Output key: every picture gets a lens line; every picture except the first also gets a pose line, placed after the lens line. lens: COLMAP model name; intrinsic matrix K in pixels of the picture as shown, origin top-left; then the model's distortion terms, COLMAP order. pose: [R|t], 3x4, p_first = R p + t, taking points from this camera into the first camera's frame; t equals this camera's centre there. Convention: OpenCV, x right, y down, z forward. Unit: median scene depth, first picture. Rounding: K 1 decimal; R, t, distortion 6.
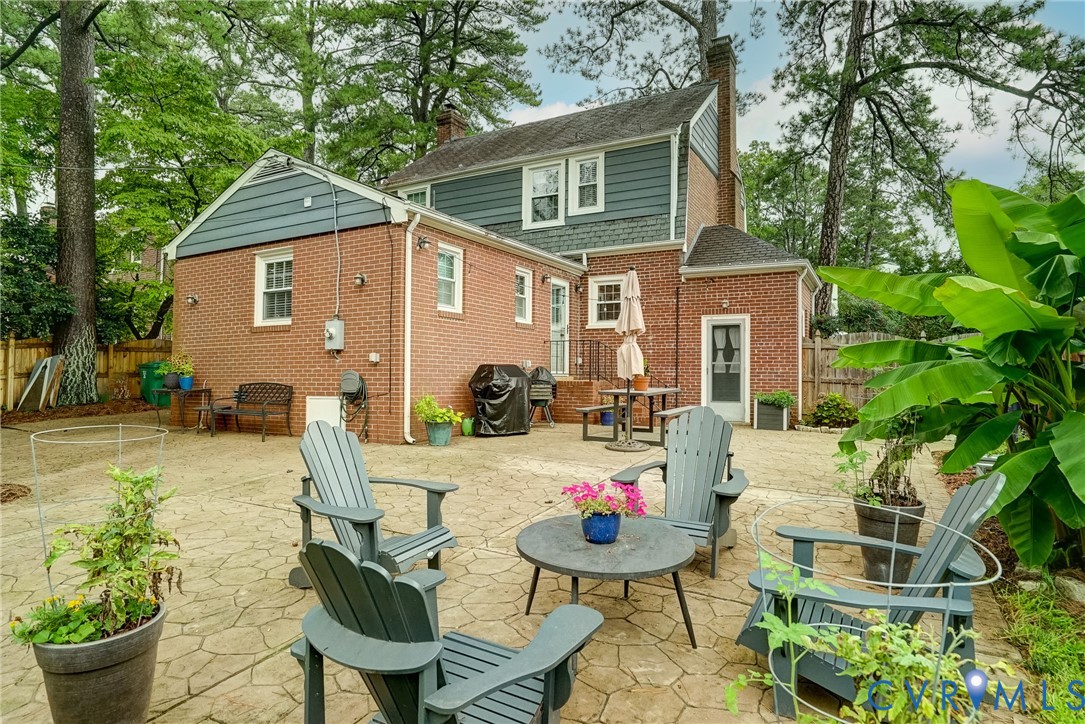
lens RADIAL K [[581.2, 0, 543.3], [0, 581.2, 364.3], [0, 0, 1]] dist [-0.035932, -0.000448]
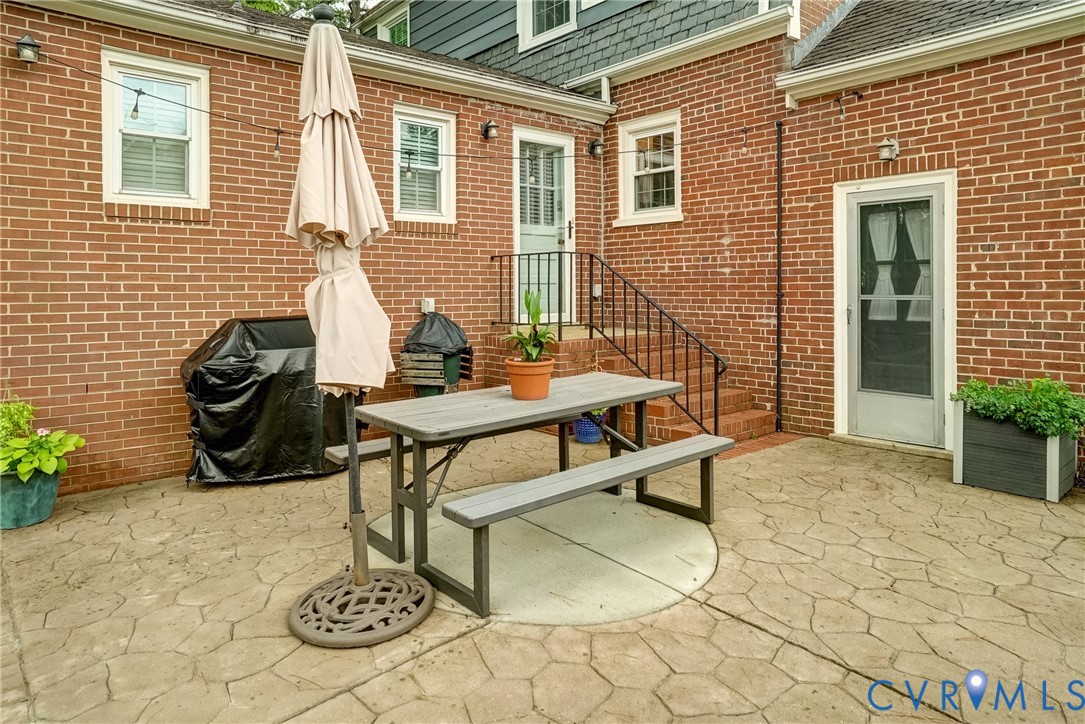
lens RADIAL K [[682.1, 0, 549.5], [0, 682.1, 288.5], [0, 0, 1]] dist [-0.003667, 0.000873]
pose [[0.941840, -0.014683, -0.335740, 0.240319], [0.021730, 0.999615, 0.017240, -0.020848], [0.335358, -0.023533, 0.941797, 0.457495]]
